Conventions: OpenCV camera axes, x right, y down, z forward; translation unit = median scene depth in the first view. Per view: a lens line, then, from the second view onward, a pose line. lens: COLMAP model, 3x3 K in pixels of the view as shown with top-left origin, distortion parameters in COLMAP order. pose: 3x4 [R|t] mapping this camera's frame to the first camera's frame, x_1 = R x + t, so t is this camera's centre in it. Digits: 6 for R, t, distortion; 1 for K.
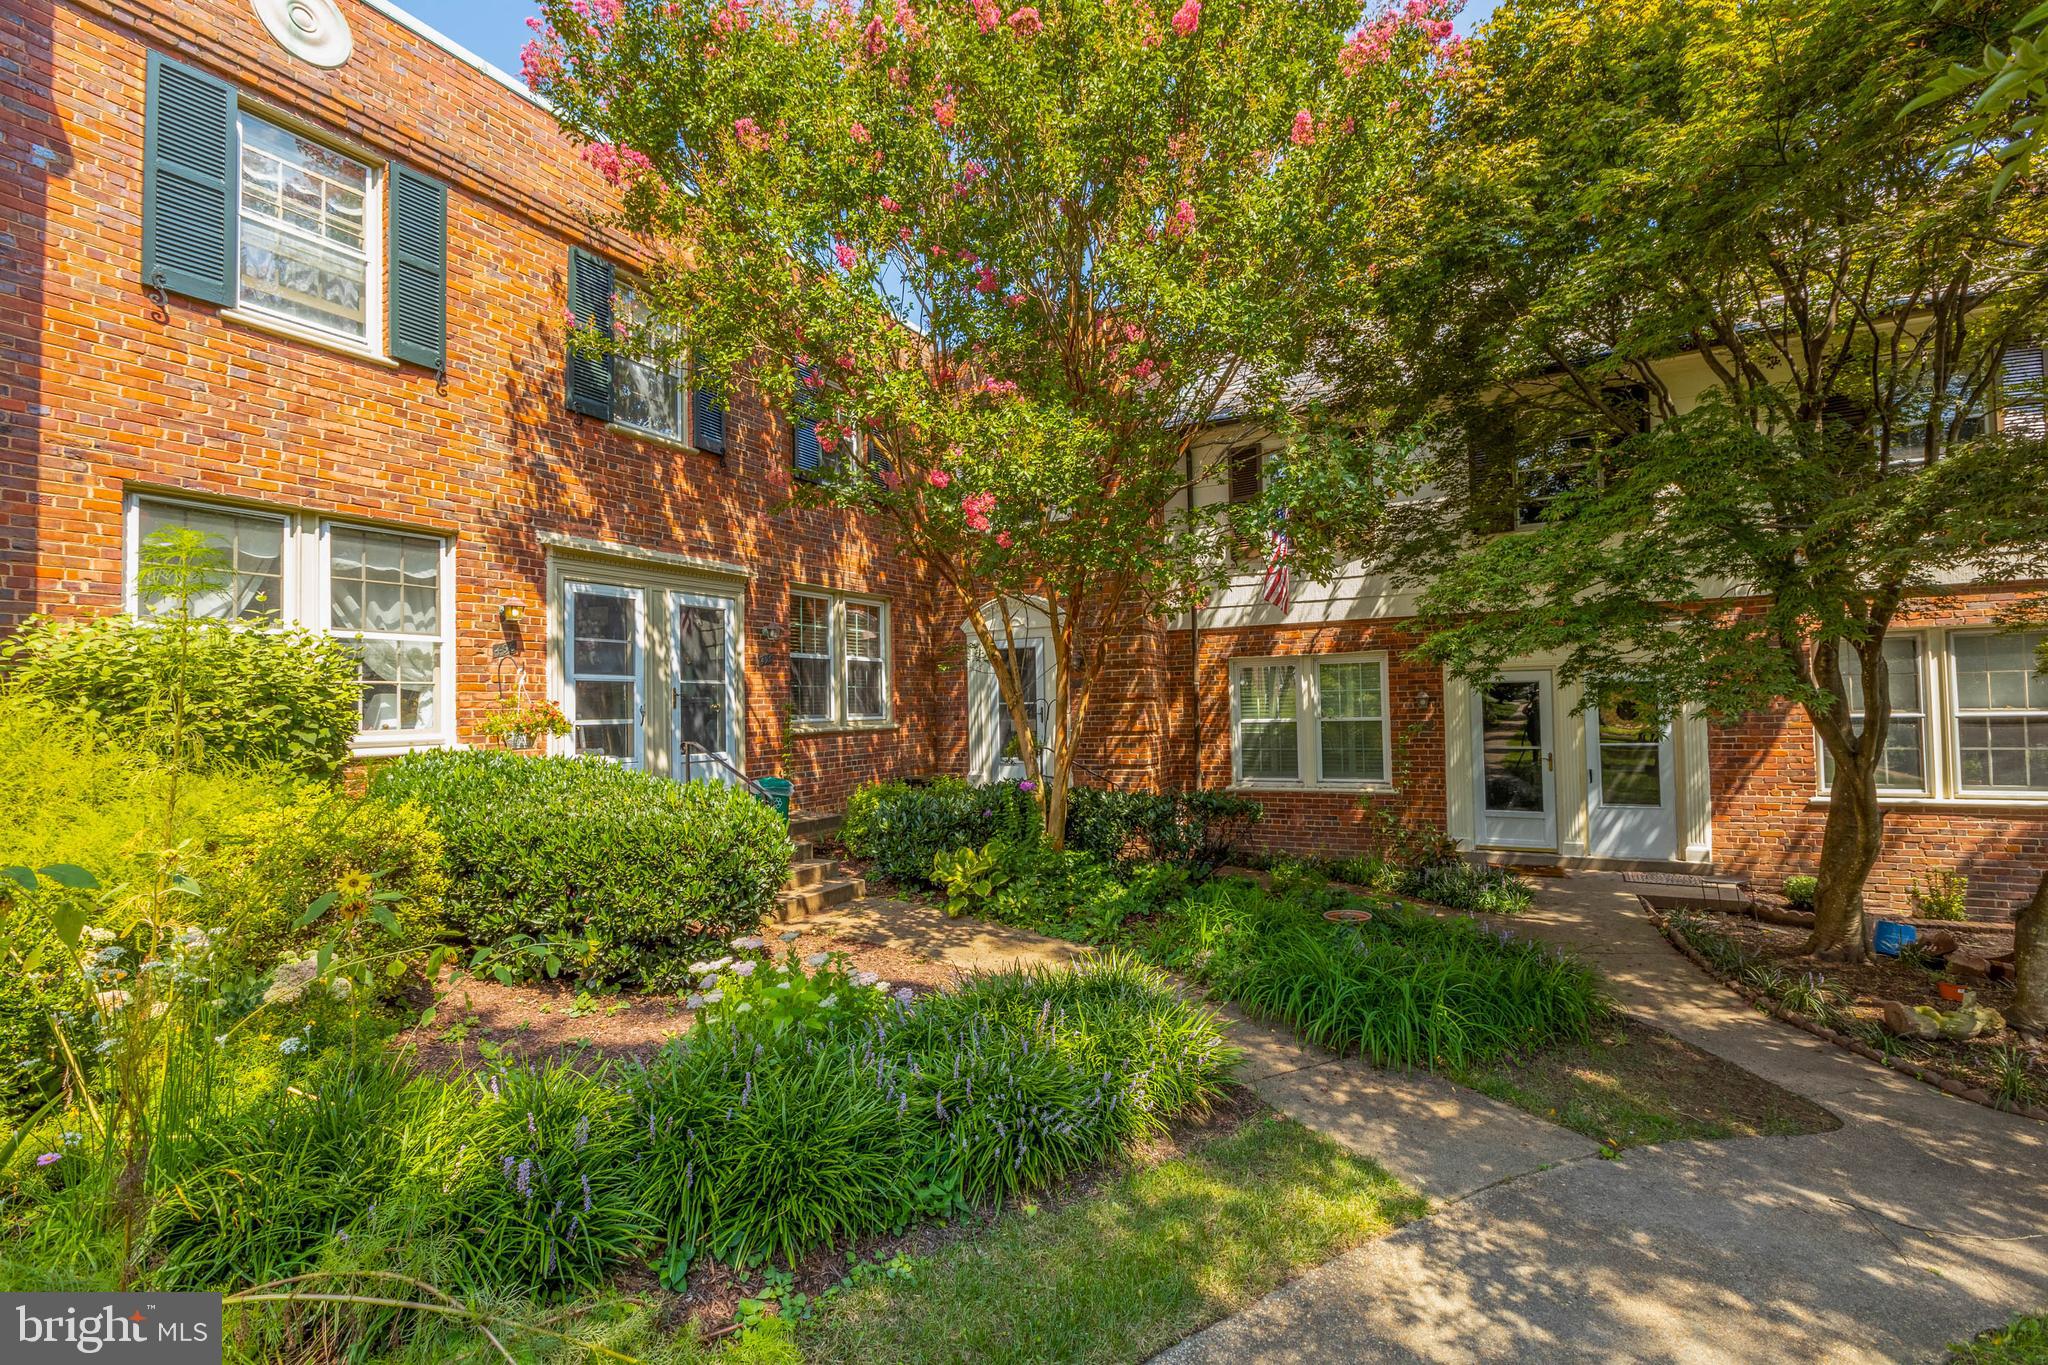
lens RADIAL K [[928.8, 0, 1020.9], [0, 928.8, 670.5], [0, 0, 1]] dist [-0.005229, 0.000243]
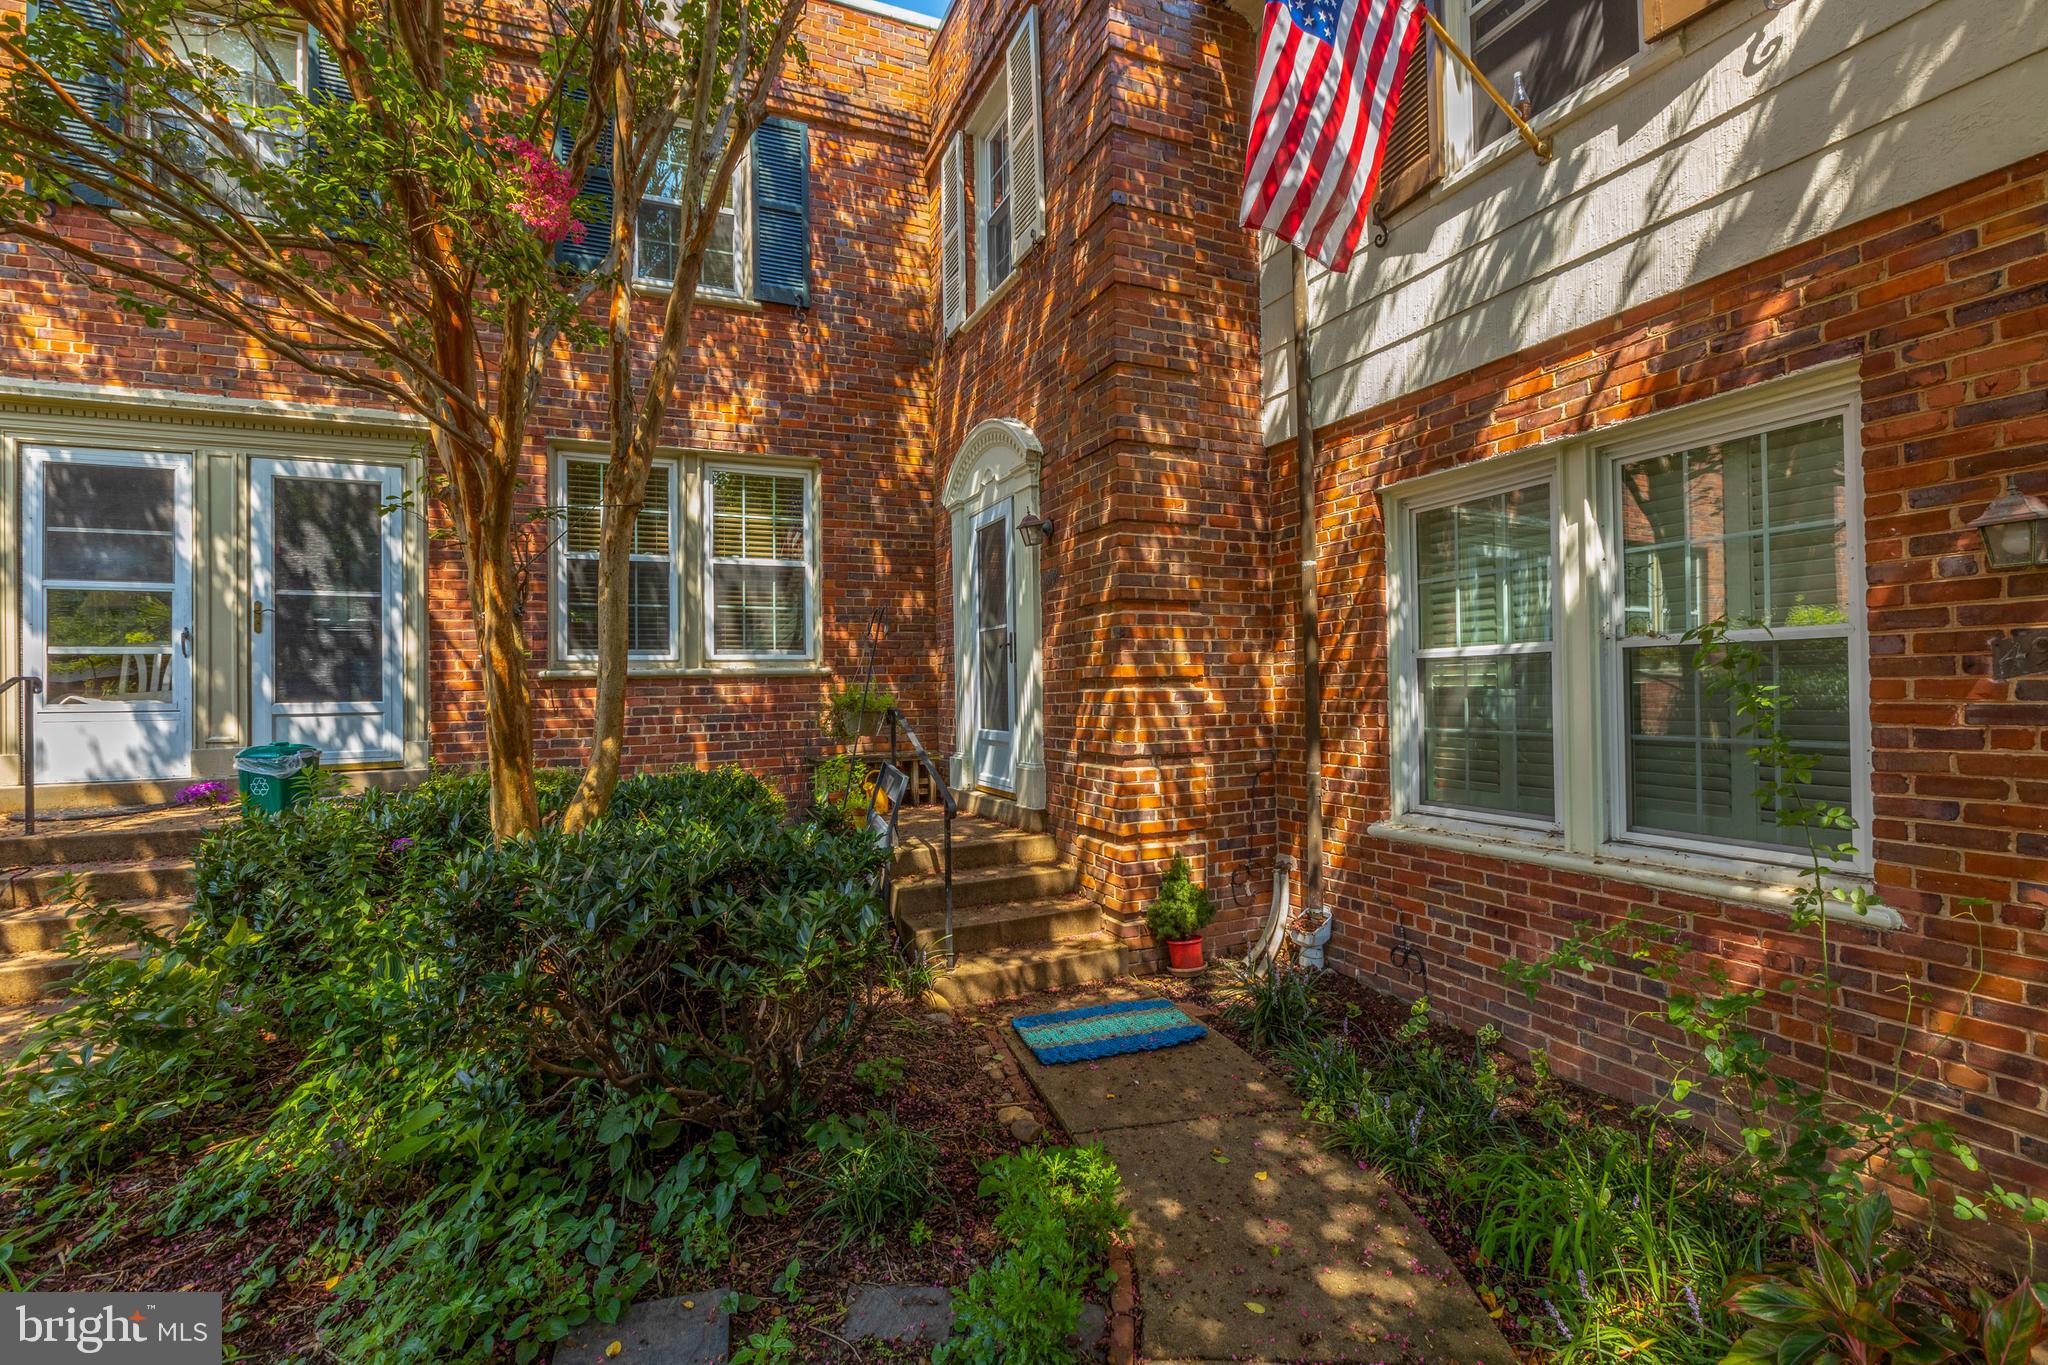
lens RADIAL K [[928.8, 0, 1035.4], [0, 928.8, 679.7], [0, 0, 1]] dist [-0.005229, 0.000243]
pose [[0.785646, 0.000888, -0.618675, 0.428865], [0.026188, 0.999055, 0.034690, 0.058911], [0.618121, -0.043456, 0.784881, 0.756150]]
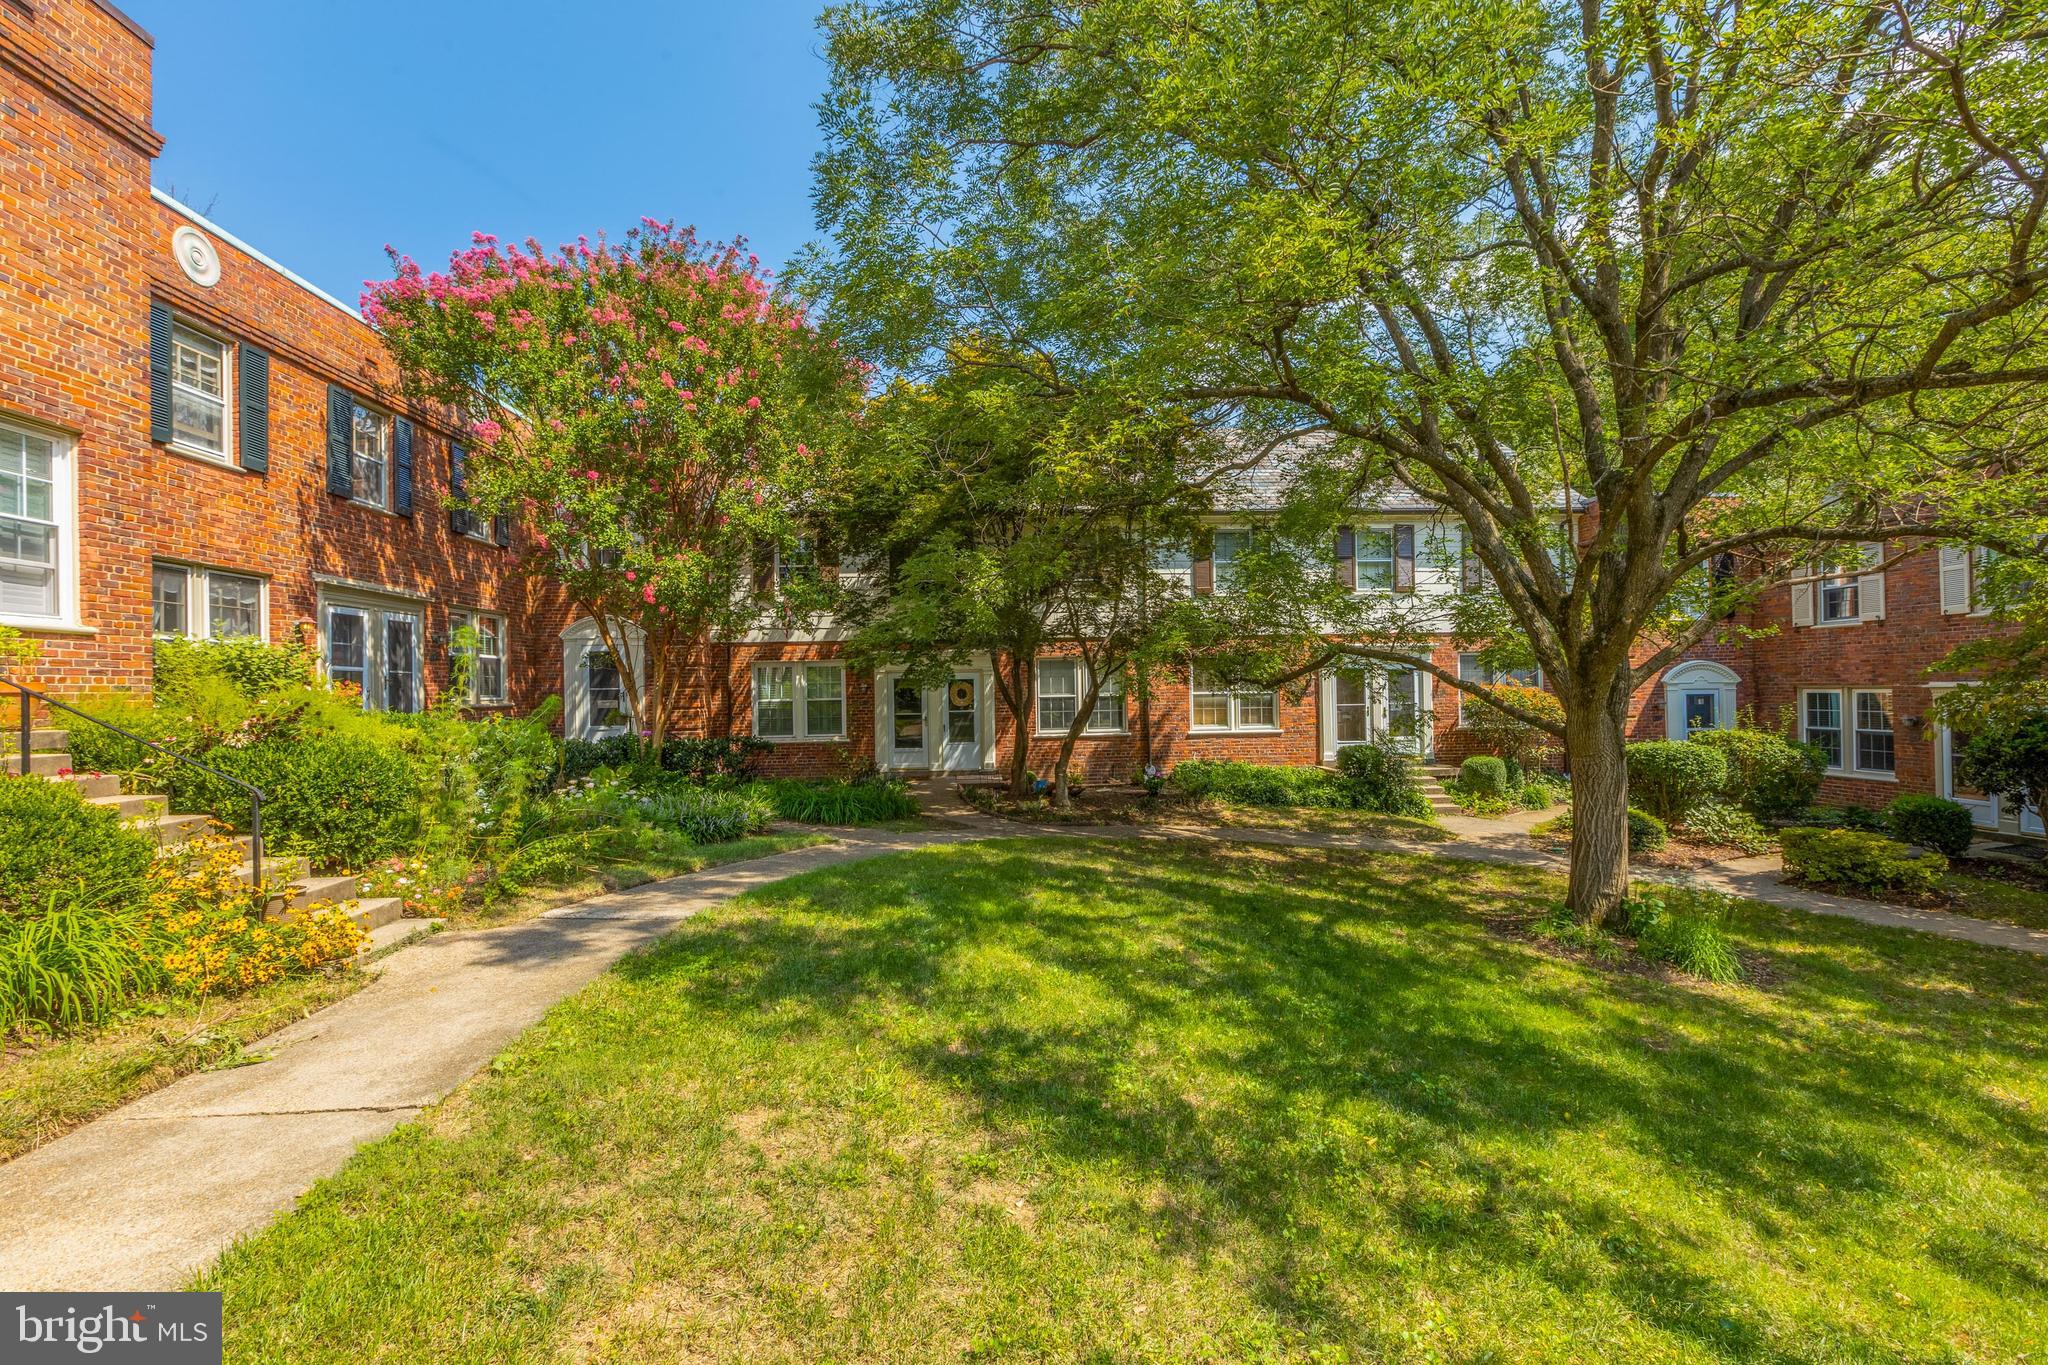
lens RADIAL K [[922.8, 0, 1029.3], [0, 922.8, 687.6], [0, 0, 1]] dist [-0.001075, -0.000261]
pose [[0.852153, 0.005343, 0.523265, -0.244705], [-0.016916, 0.999707, 0.017339, -0.005443], [-0.523019, -0.023627, 0.851993, -0.743805]]
